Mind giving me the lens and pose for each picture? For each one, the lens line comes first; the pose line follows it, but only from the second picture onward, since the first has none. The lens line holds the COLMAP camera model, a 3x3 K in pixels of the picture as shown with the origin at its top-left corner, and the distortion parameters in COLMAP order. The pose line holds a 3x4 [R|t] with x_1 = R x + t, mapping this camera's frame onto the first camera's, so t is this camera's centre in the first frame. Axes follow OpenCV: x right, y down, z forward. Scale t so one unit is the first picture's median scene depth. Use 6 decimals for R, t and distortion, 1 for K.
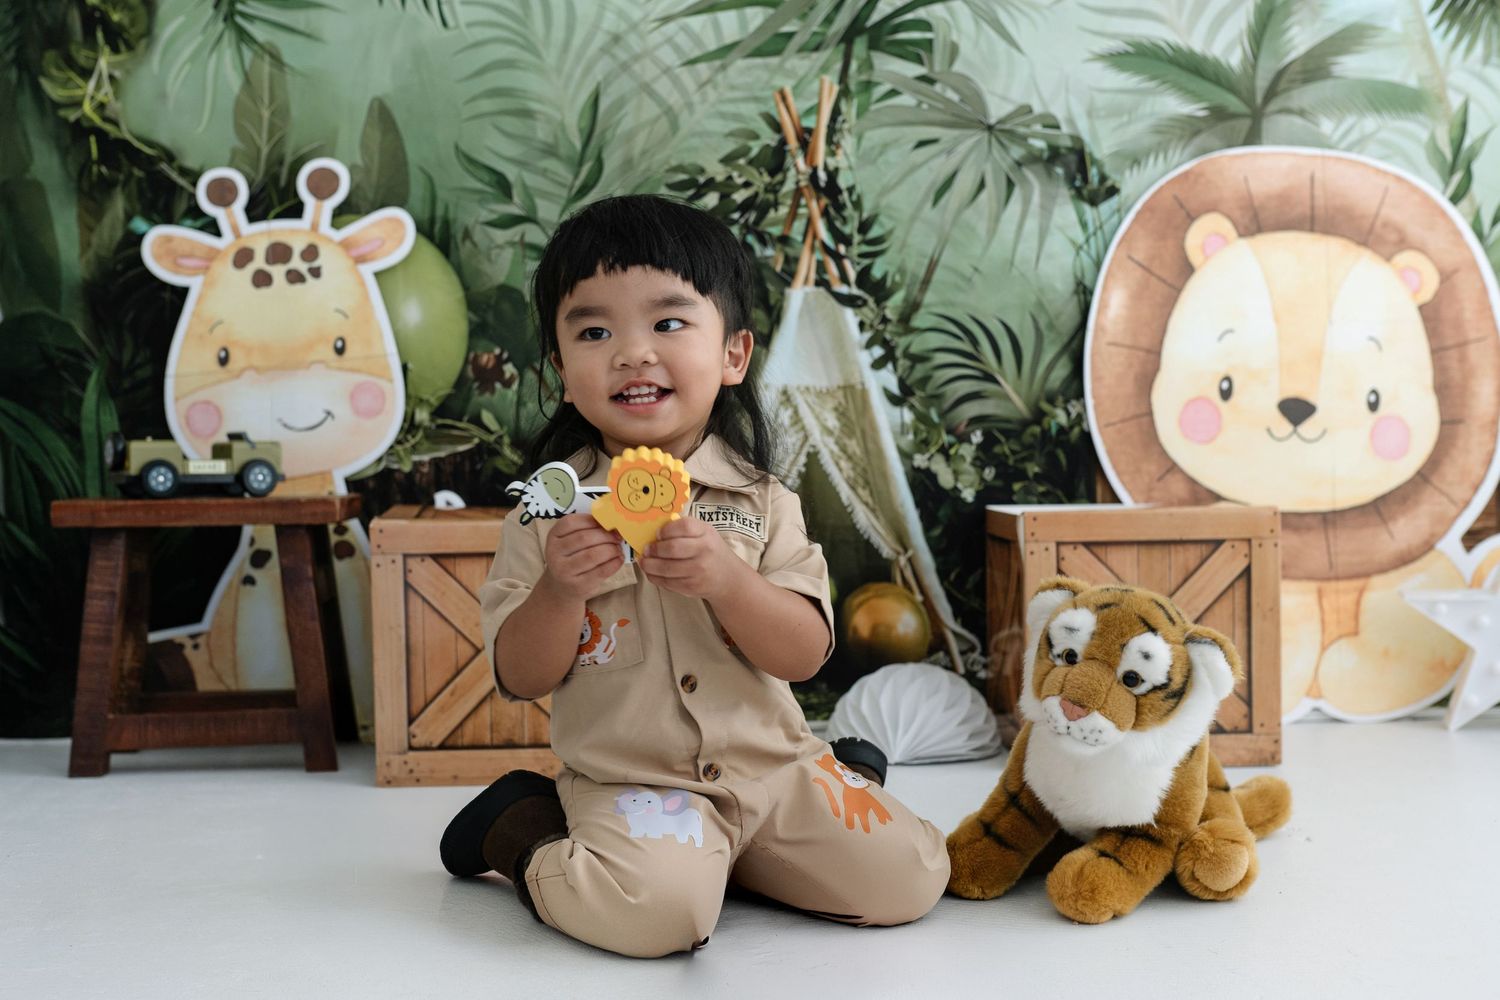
lens RADIAL K [[1476.9, 0, 727.7], [0, 1476.9, 494.8], [0, 0, 1]] dist [-0.072575, 0.087066]
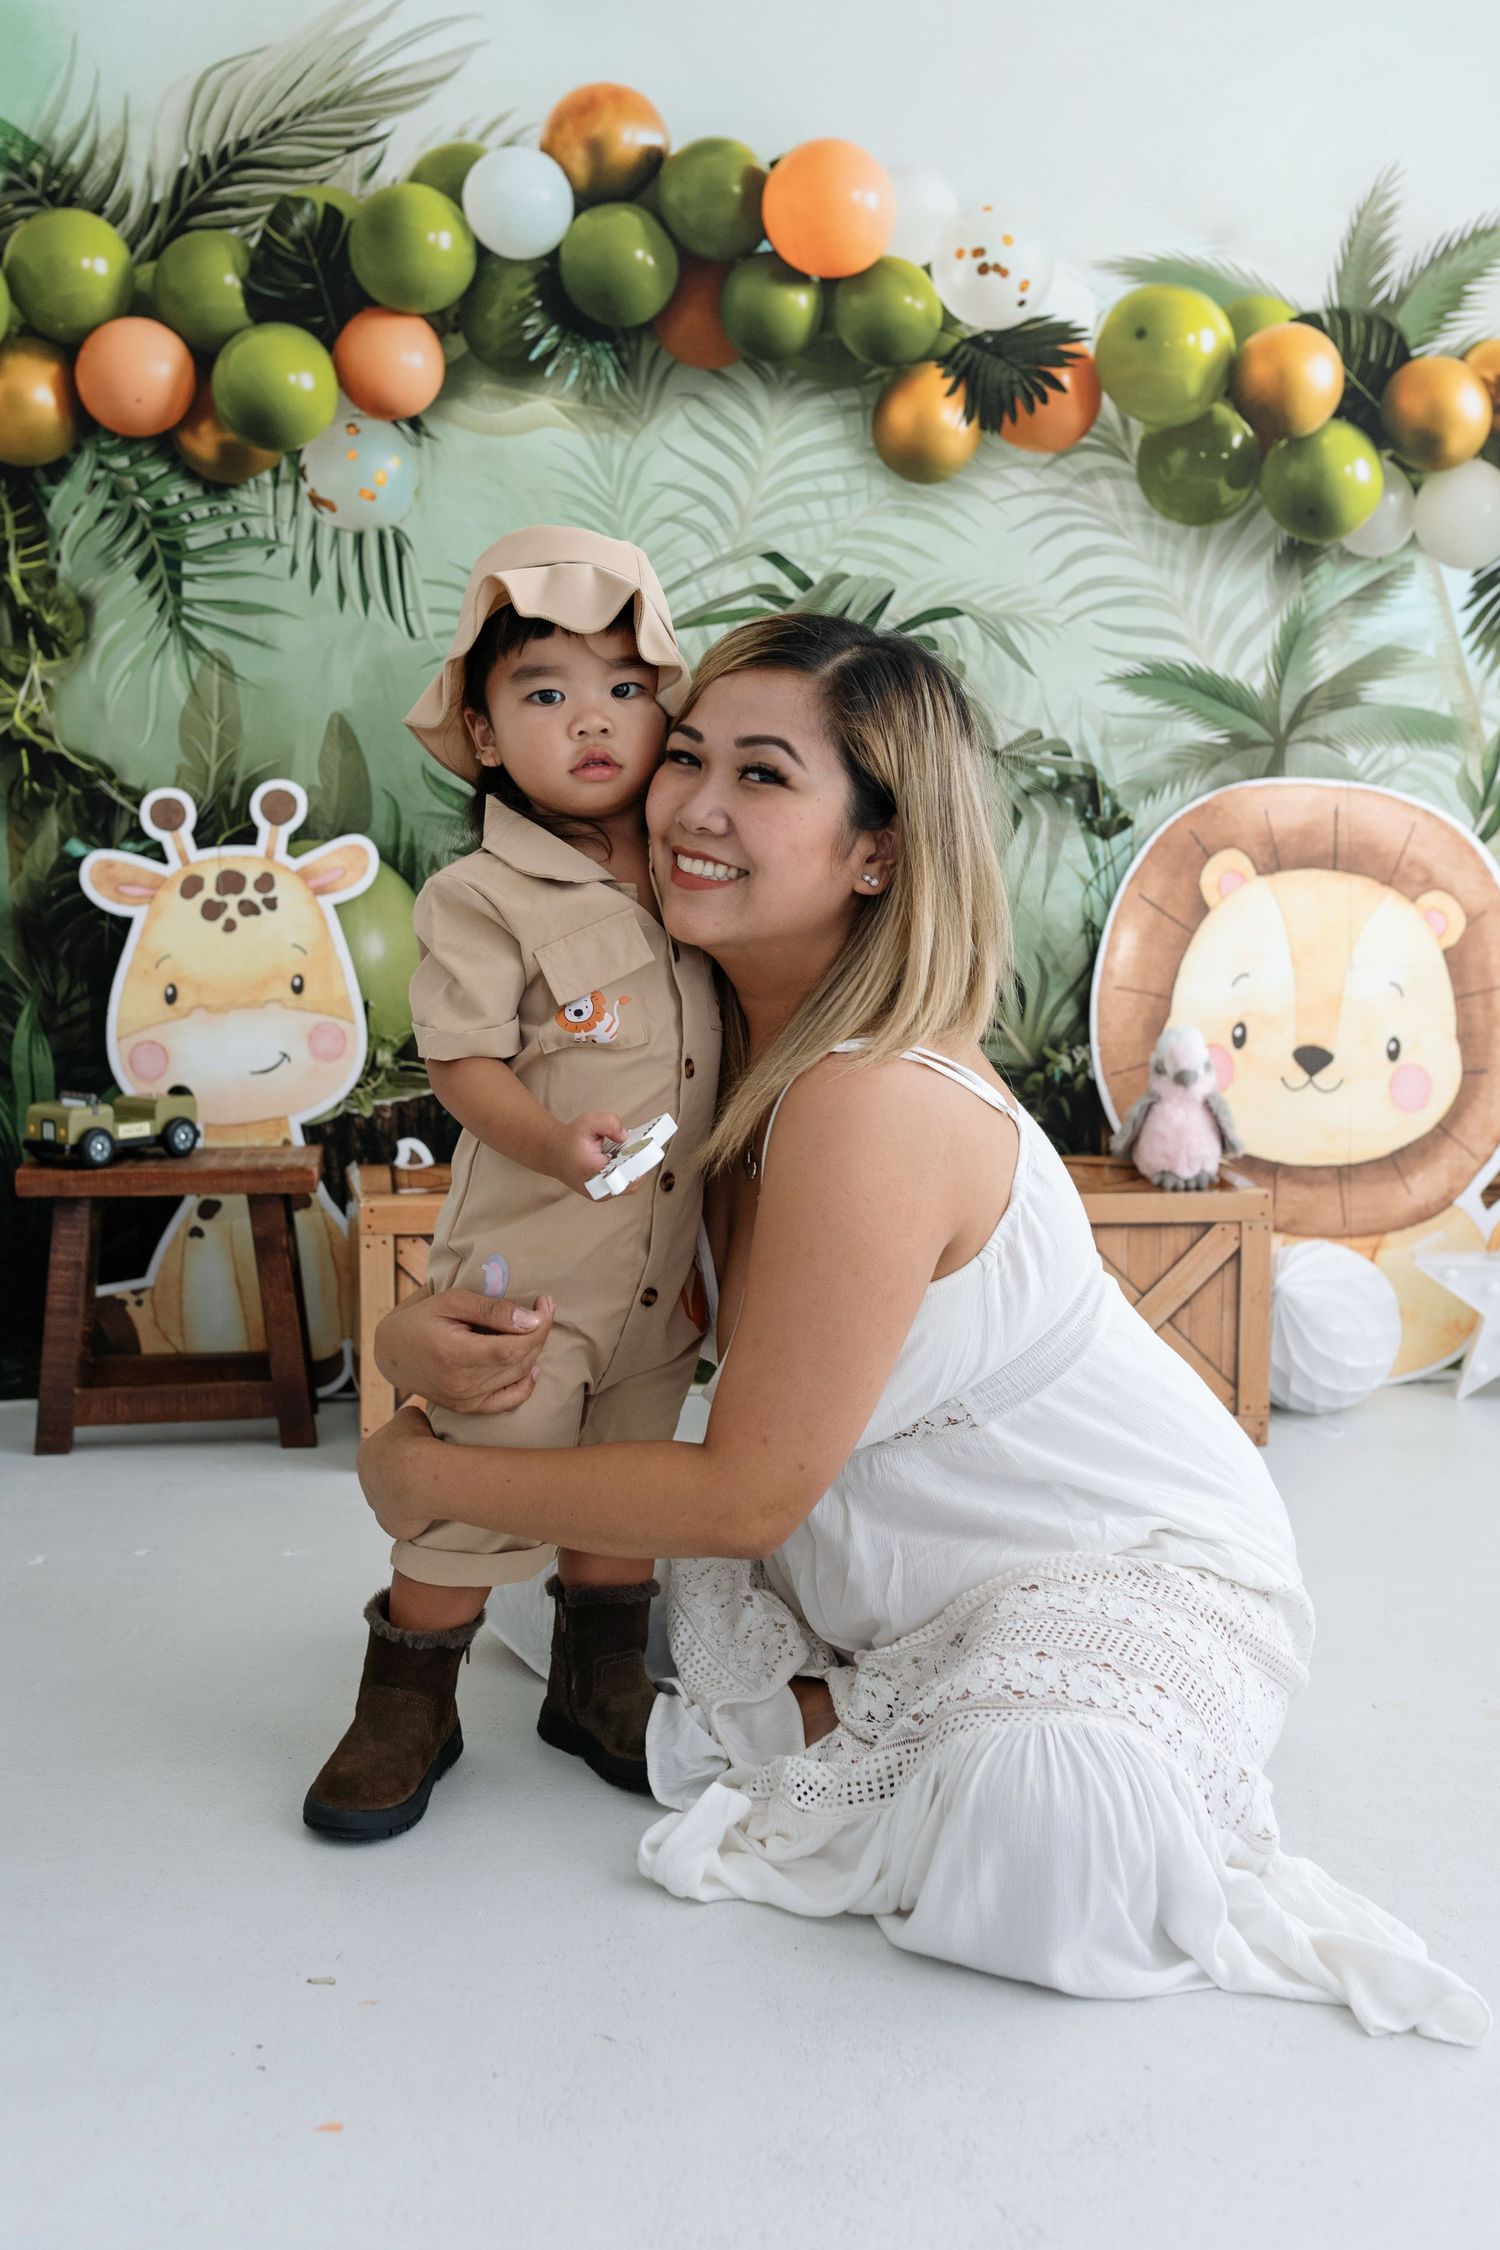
lens RADIAL K [[2215.4, 0, 758.7], [0, 2215.4, 998.7], [0, 0, 1]] dist [-0.072575, 0.087066]
pose [[0.998566, 0.011072, 0.052379, -0.045059], [-0.013277, 0.999032, 0.041948, -0.153374], [-0.051864, -0.042583, 0.997746, -0.408160]]
